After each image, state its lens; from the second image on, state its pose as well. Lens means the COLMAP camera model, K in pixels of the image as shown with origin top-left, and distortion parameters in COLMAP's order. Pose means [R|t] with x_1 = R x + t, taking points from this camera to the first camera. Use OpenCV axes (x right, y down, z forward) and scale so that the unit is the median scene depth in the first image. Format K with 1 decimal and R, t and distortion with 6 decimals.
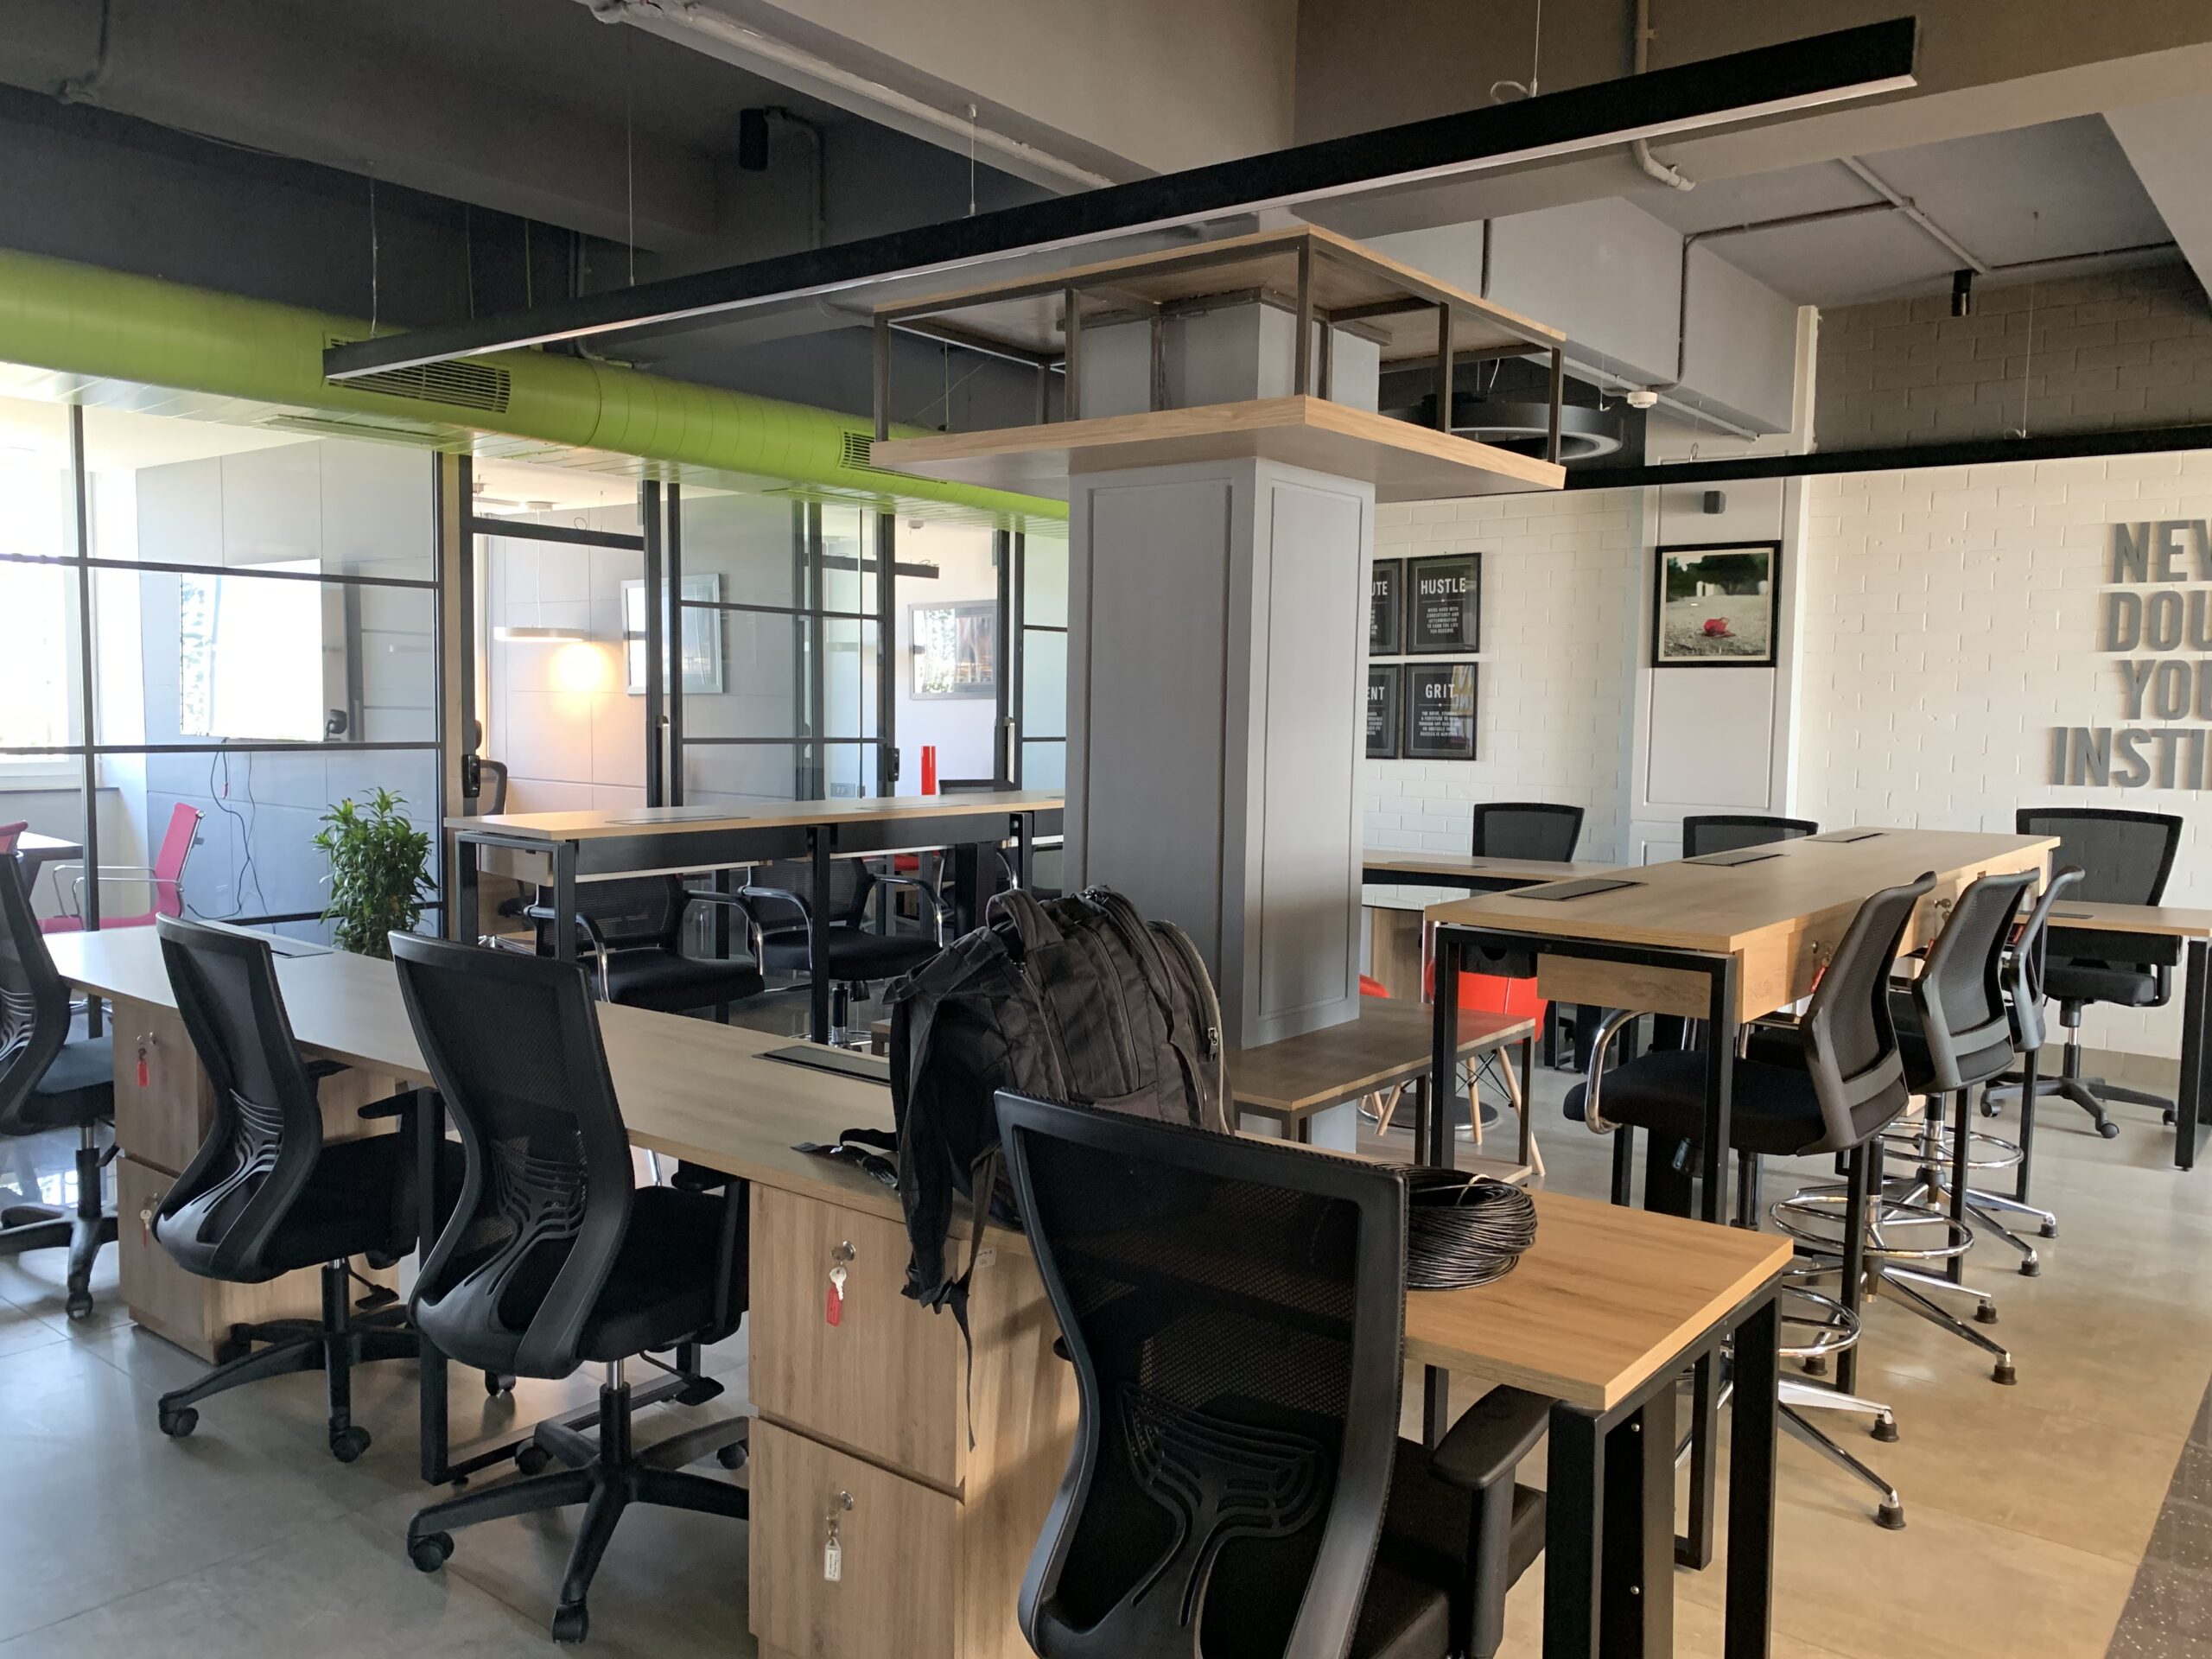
lens RADIAL K [[1709.3, 0, 1106.0], [0, 1709.3, 829.5], [0, 0, 1]] dist [0.009072, 0.004033]
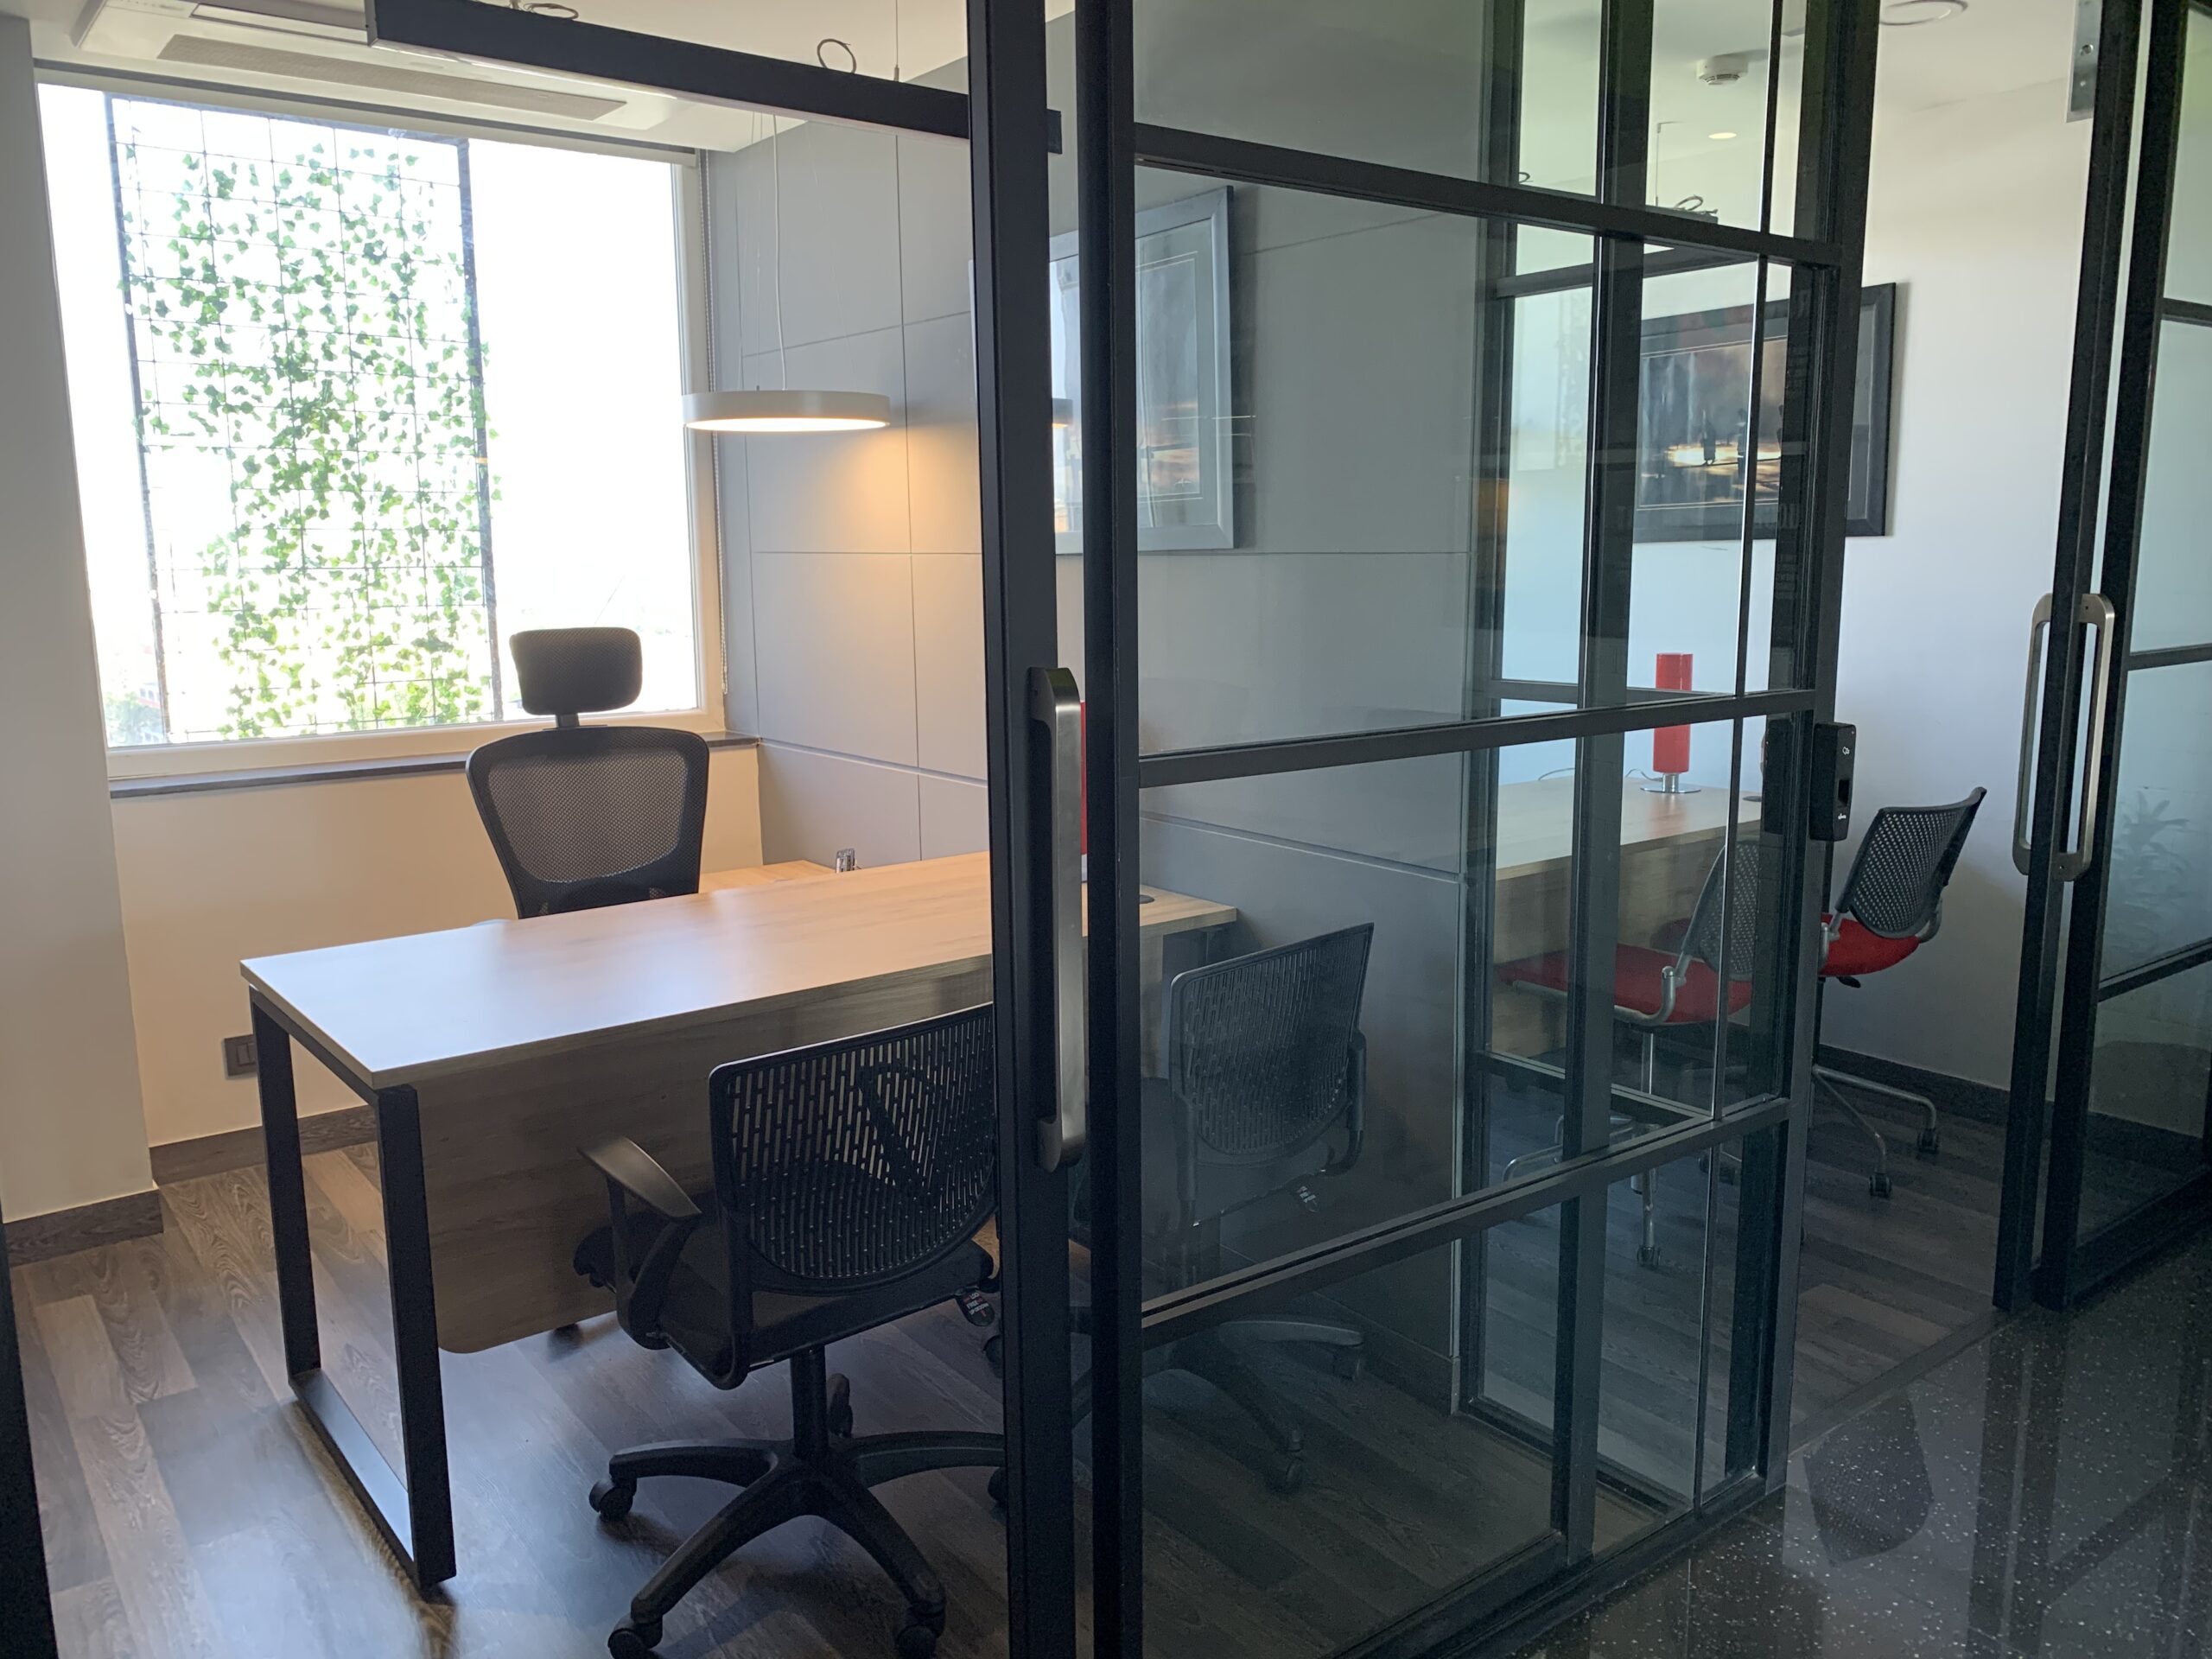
lens RADIAL K [[1709.3, 0, 1106.0], [0, 1709.3, 829.5], [0, 0, 1]] dist [0.009072, 0.004033]
pose [[0.963877, -0.003759, -0.266320, -0.265029], [0.025372, 0.996649, 0.077758, -0.084694], [0.265135, -0.081706, 0.960743, 1.076396]]
